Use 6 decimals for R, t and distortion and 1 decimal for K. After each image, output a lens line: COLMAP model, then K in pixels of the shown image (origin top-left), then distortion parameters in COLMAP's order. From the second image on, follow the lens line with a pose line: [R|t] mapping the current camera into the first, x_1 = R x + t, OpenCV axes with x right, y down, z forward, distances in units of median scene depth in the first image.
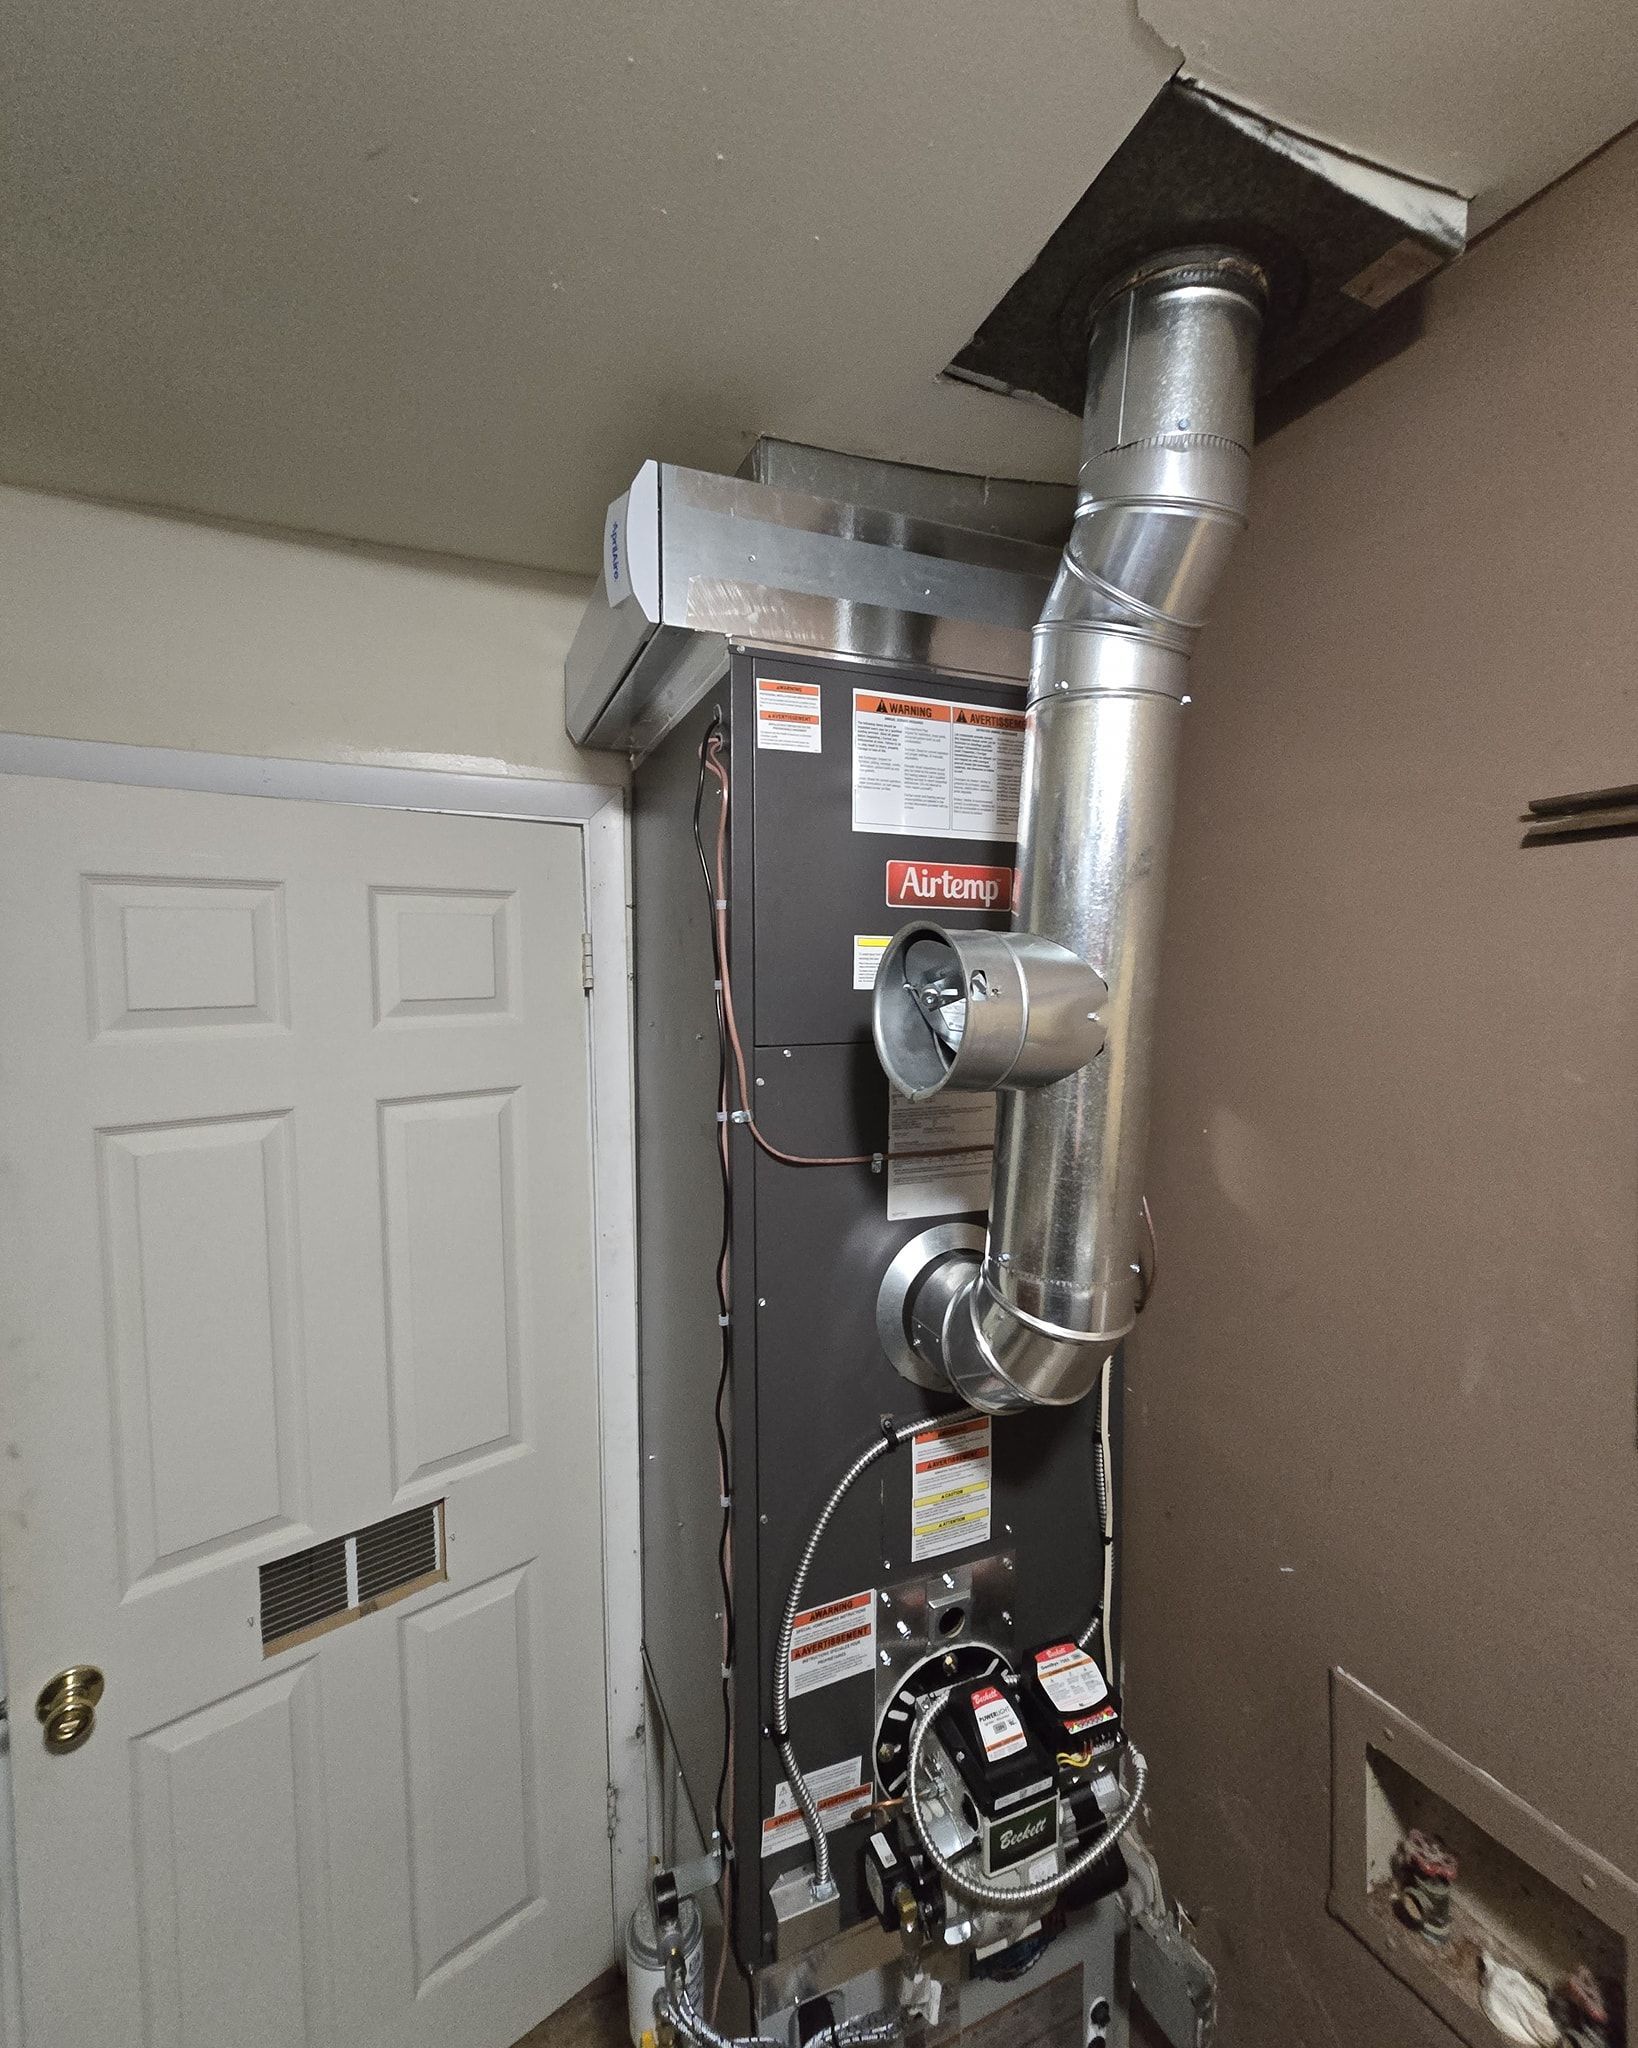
lens RADIAL K [[895.8, 0, 822.8], [0, 895.8, 1003.8], [0, 0, 1]] dist [-0.000630, -0.000479]
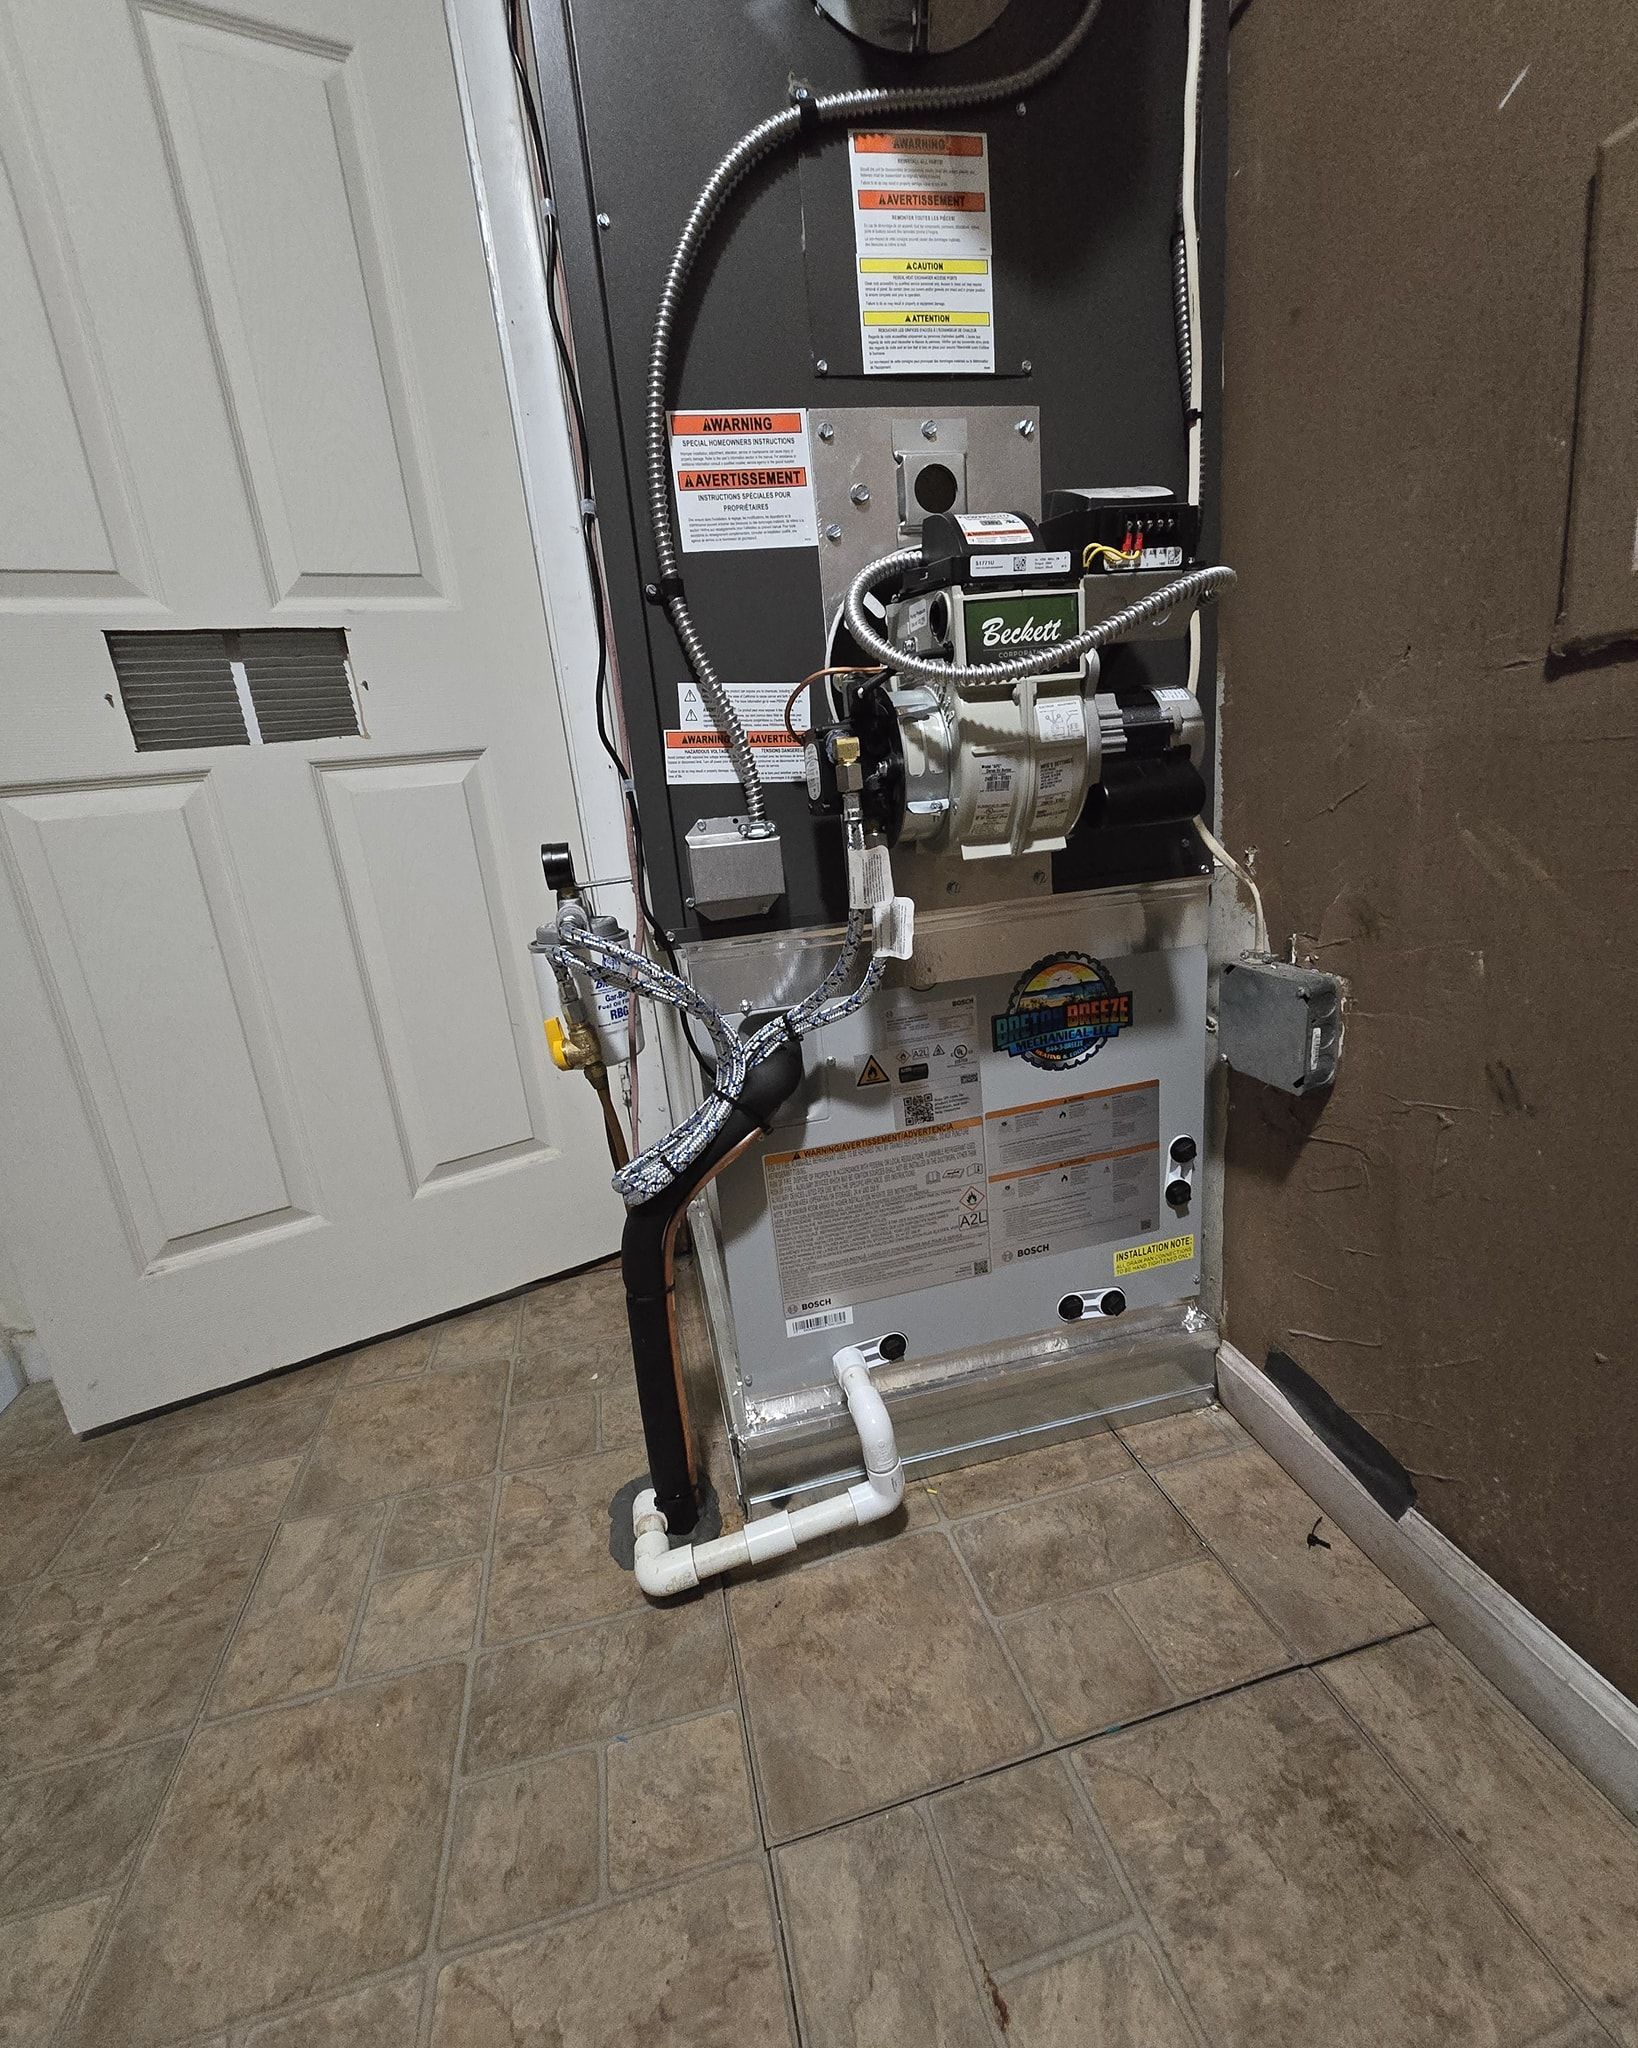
lens RADIAL K [[895.8, 0, 822.8], [0, 895.8, 1003.8], [0, 0, 1]] dist [-0.000630, -0.000479]
pose [[0.983638, -0.040140, -0.175630, 0.170230], [0.076698, 0.975409, 0.206628, 0.959026], [0.163017, -0.216718, 0.962527, 0.276381]]
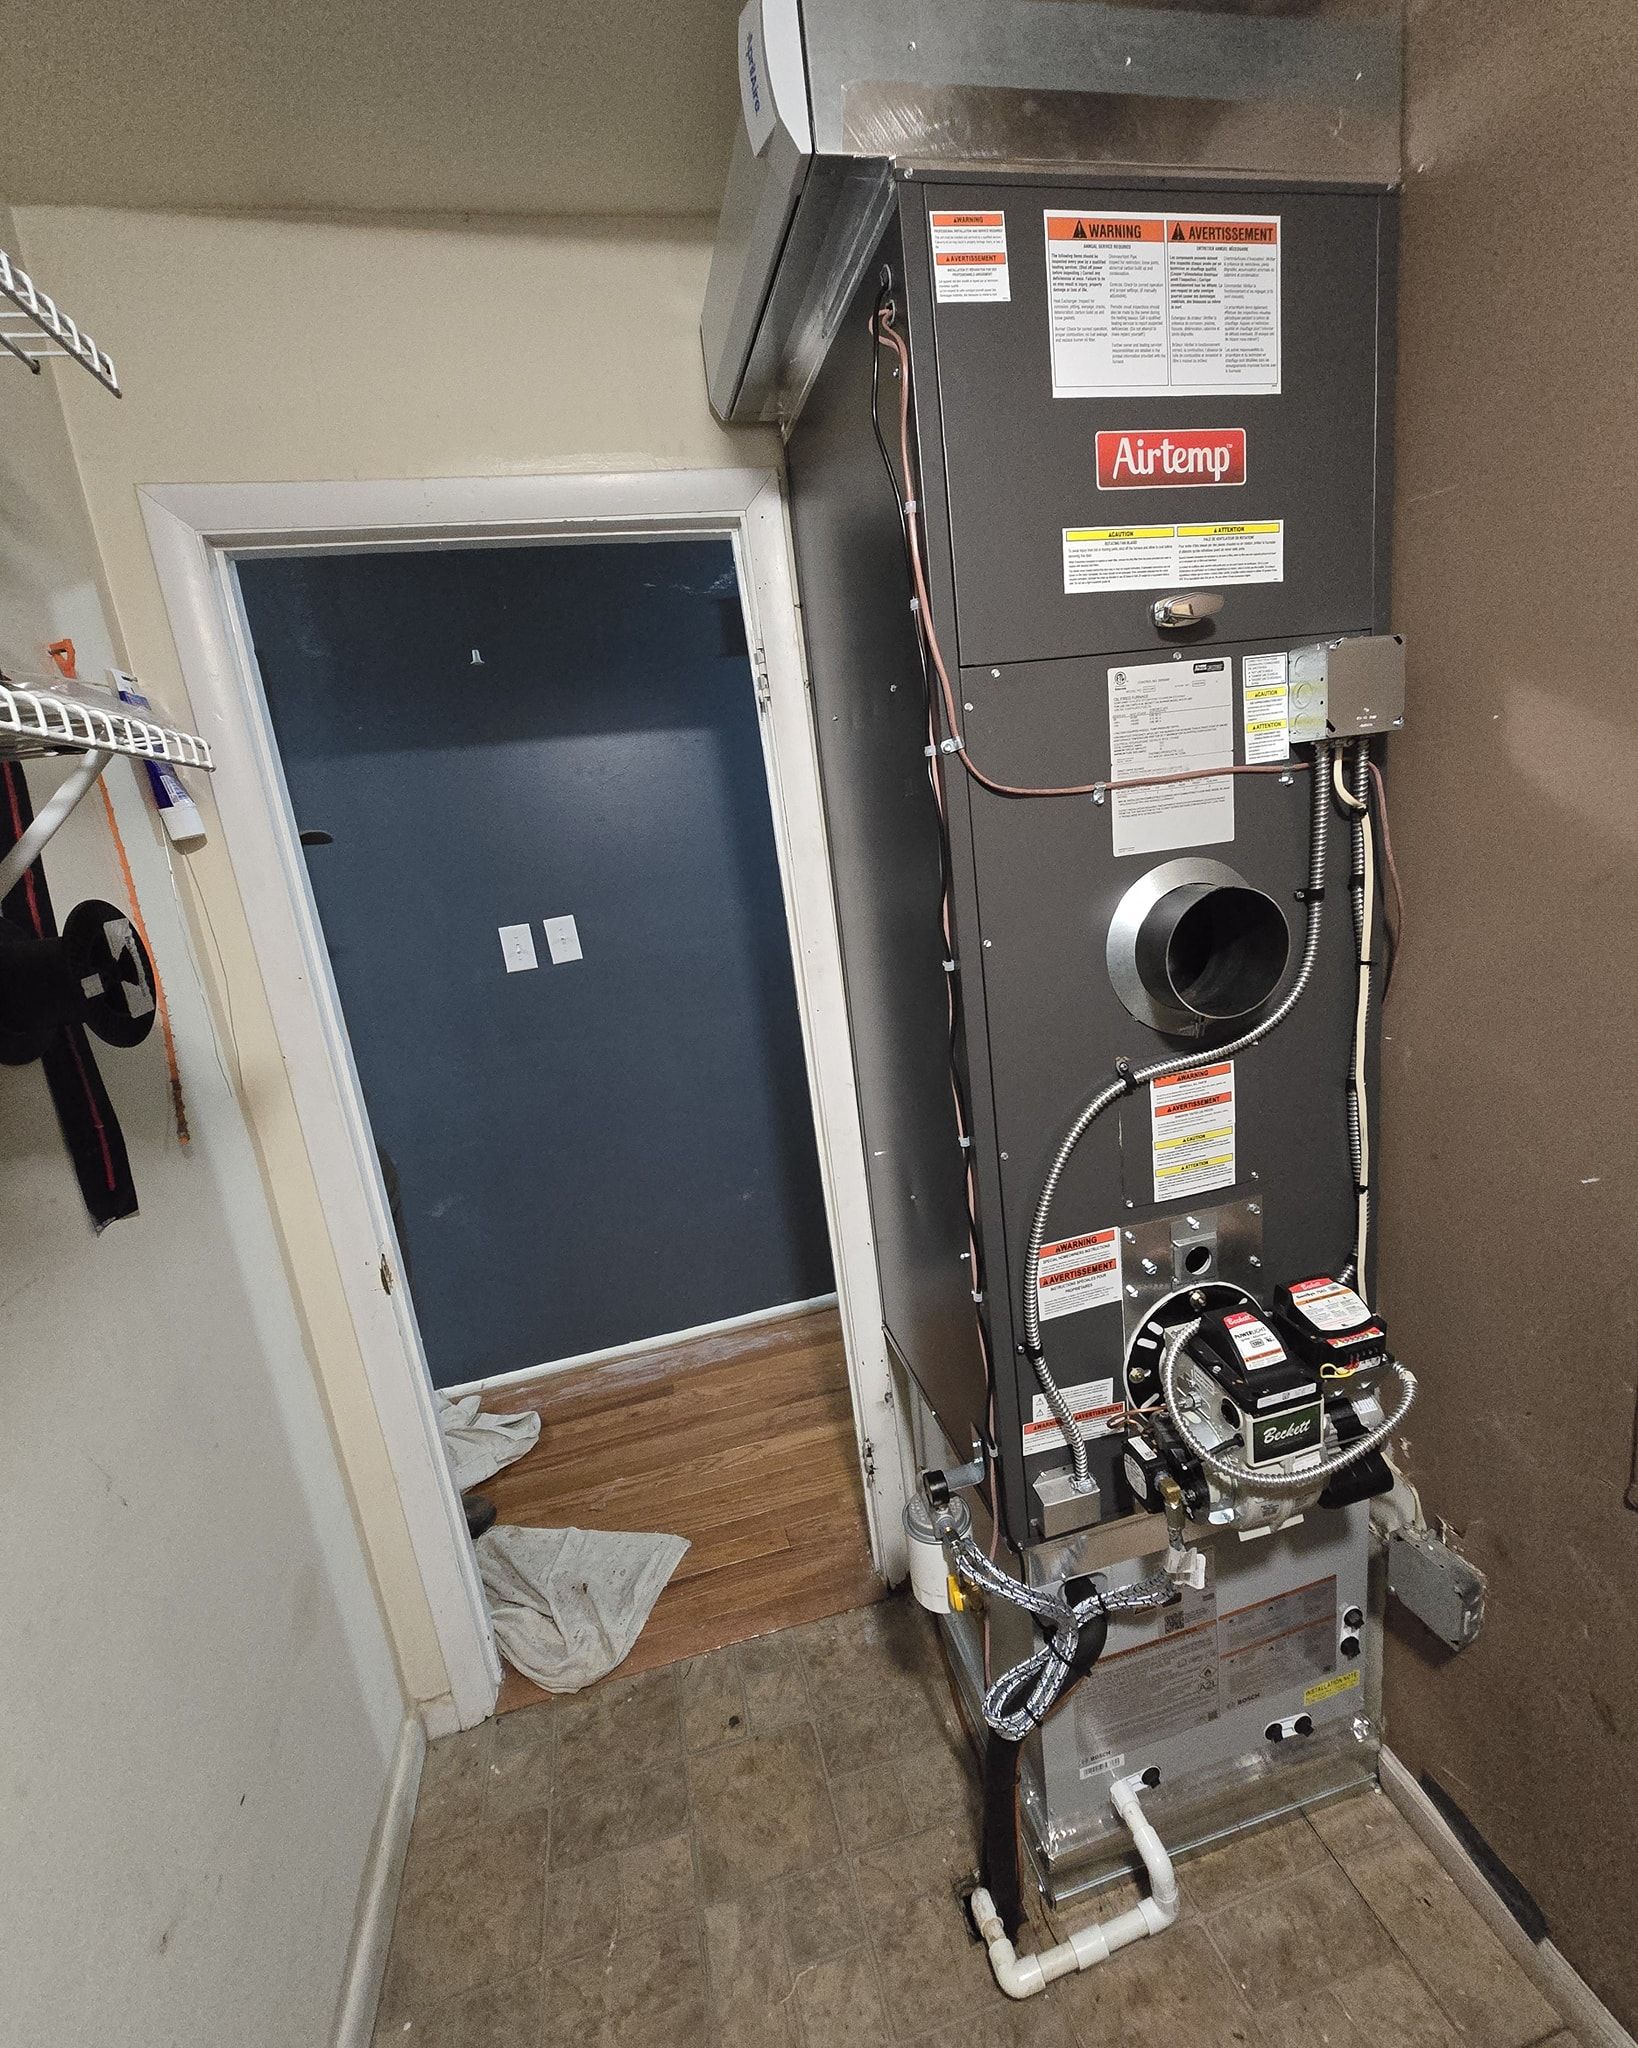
lens RADIAL K [[895.8, 0, 822.8], [0, 895.8, 1003.8], [0, 0, 1]] dist [-0.000630, -0.000479]
pose [[0.980568, -0.072082, -0.182455, -0.067295], [0.104403, 0.979149, 0.174264, 0.199528], [0.166089, -0.189927, 0.967648, 0.015914]]
